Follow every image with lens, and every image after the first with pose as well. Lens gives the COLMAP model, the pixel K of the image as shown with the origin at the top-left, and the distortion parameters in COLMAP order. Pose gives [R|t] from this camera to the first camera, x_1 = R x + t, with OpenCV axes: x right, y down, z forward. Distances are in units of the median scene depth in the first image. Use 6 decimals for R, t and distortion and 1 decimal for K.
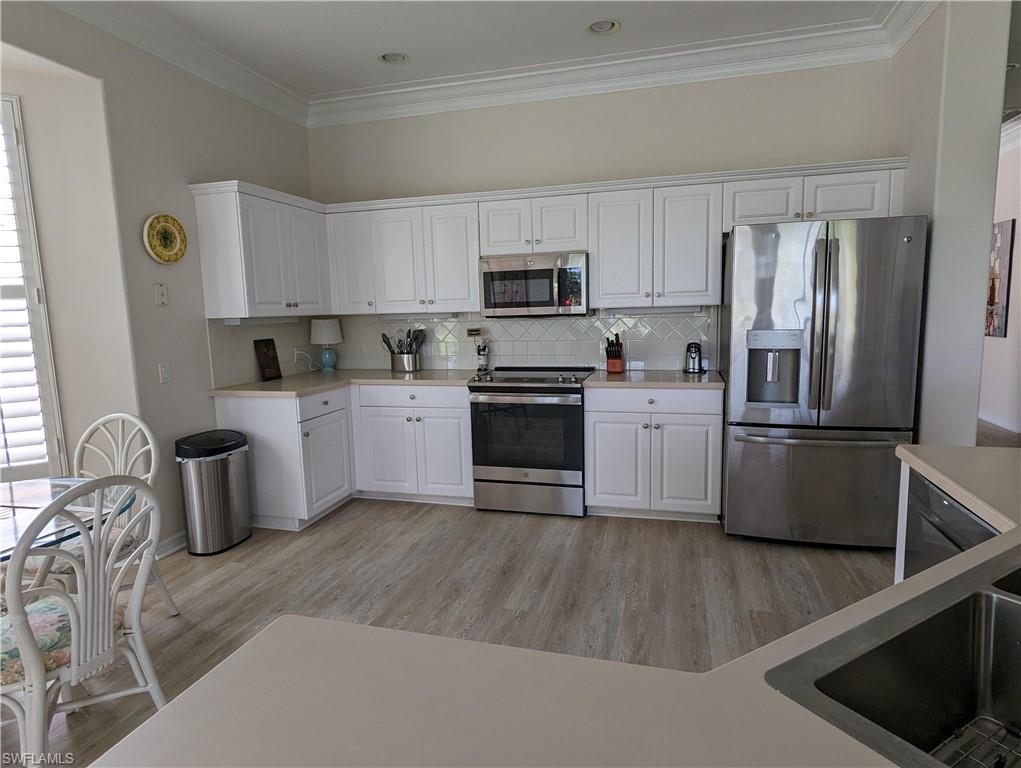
lens RADIAL K [[570.8, 0, 513.5], [0, 570.8, 382.7], [0, 0, 1]] dist [-0.001363, -0.000465]
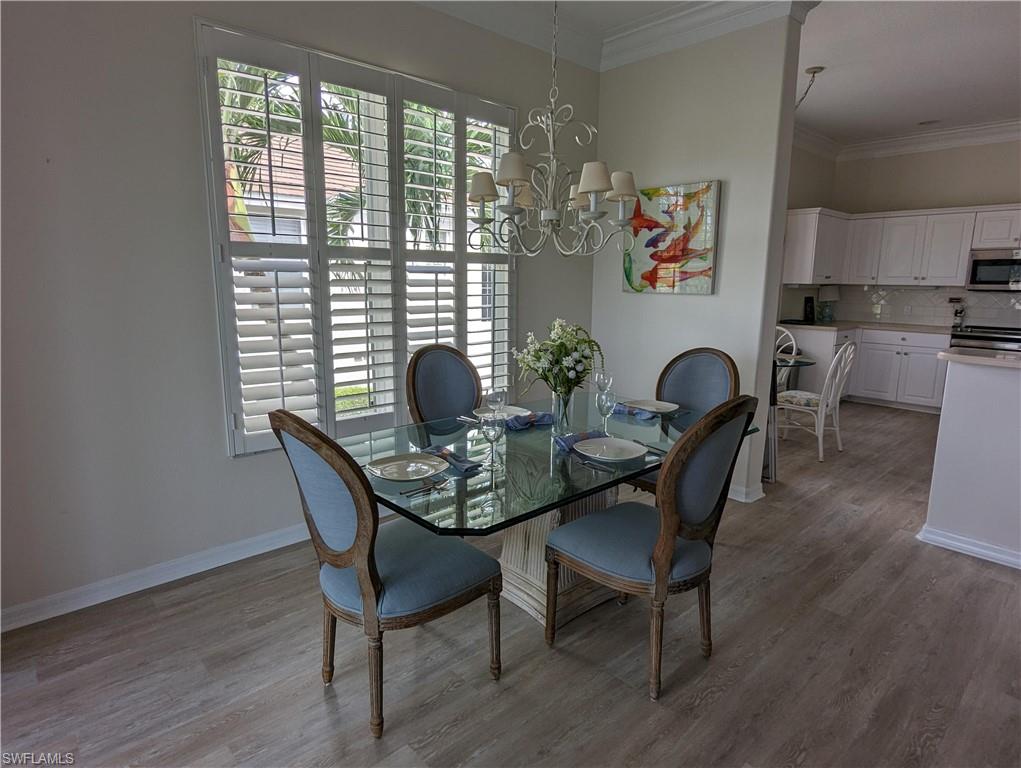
lens RADIAL K [[570.8, 0, 508.3], [0, 570.8, 377.3], [0, 0, 1]] dist [-0.001363, -0.000465]
pose [[0.854597, 0.128600, -0.503117, -0.292416], [-0.101211, 0.991519, 0.081522, 0.107230], [0.509334, -0.018747, 0.860365, -0.873804]]
